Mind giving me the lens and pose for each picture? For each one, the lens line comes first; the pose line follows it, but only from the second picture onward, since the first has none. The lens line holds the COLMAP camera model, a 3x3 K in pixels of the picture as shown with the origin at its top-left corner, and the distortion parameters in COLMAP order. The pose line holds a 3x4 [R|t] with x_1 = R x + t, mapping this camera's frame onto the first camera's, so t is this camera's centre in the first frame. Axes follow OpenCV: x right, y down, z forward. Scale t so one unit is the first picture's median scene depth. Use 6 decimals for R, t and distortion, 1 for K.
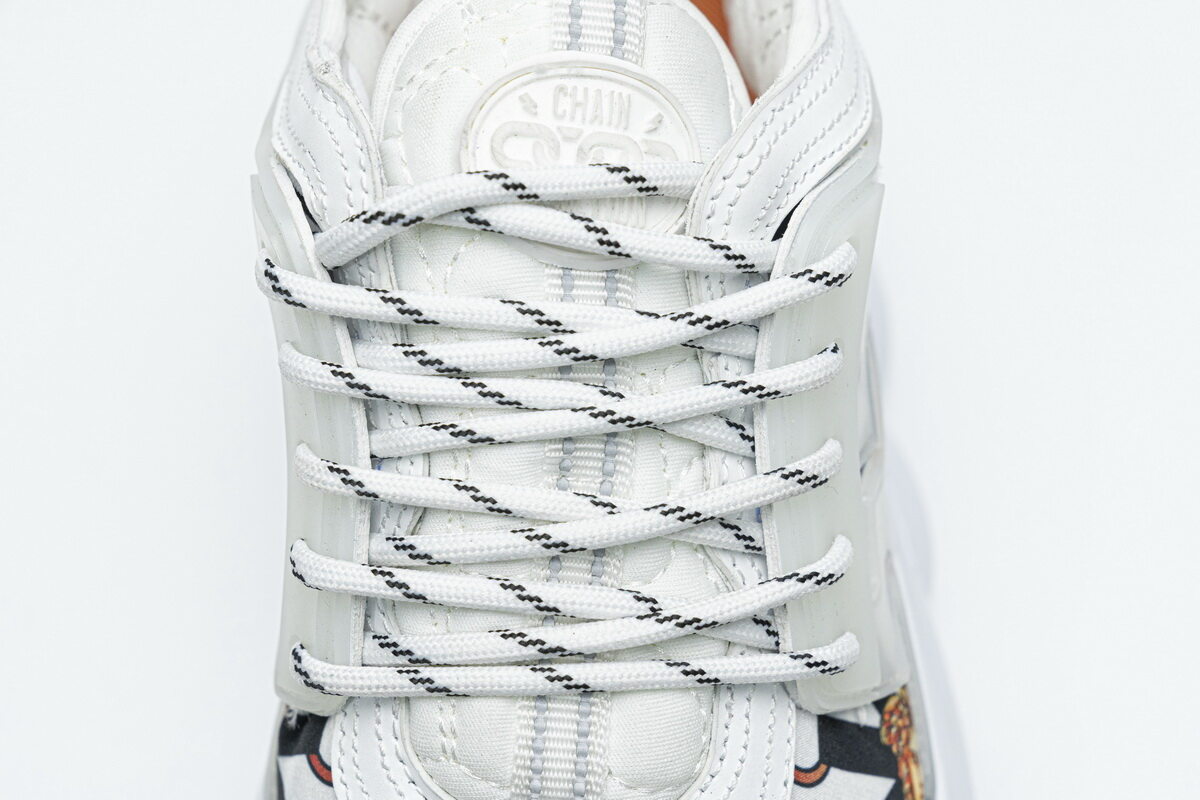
lens RADIAL K [[2336.5, 0, 600.0], [0, 2336.5, 400.0], [0, 0, 1]] dist [0.025087, -0.133716]
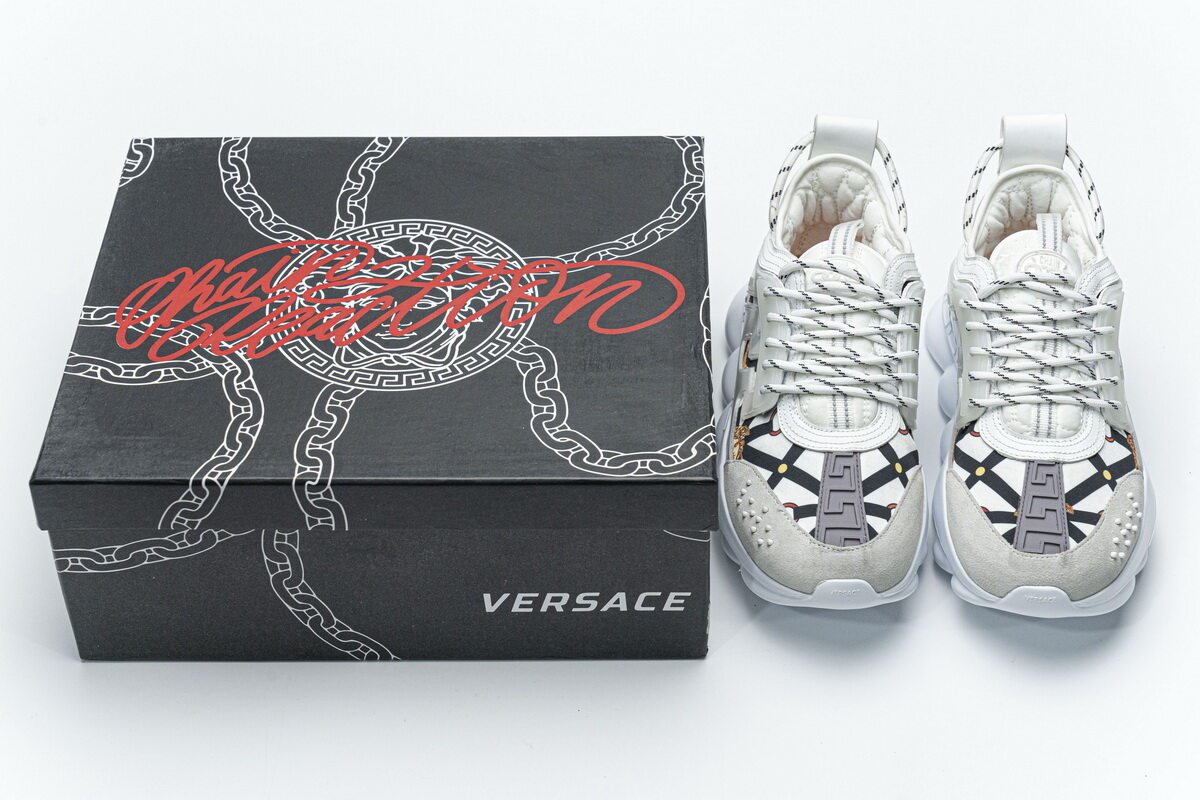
lens RADIAL K [[2190.8, 0, 600.0], [0, 2190.8, 400.0], [0, 0, 1]] dist [0.011185, 0.028907]
pose [[0.996896, 0.022188, -0.075544, -0.469909], [-0.046486, 0.940259, -0.337272, 1.362296], [0.063548, 0.339736, 0.938371, -2.414426]]
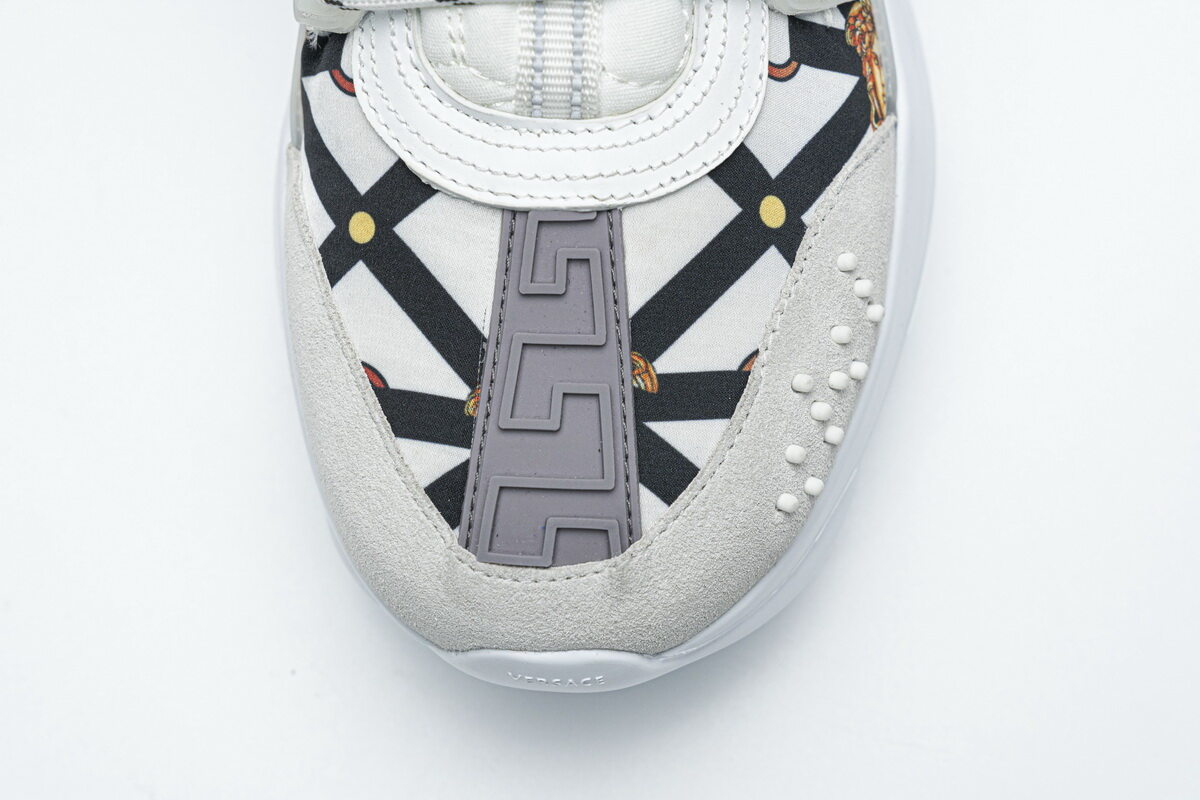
lens RADIAL K [[2336.5, 0, 600.0], [0, 2336.5, 400.0], [0, 0, 1]] dist [0.025087, -0.133716]
pose [[0.999175, -0.040298, 0.004977, -0.009353], [0.038055, 0.972121, 0.231373, 0.054441], [-0.014163, -0.230992, 0.972852, -0.124048]]
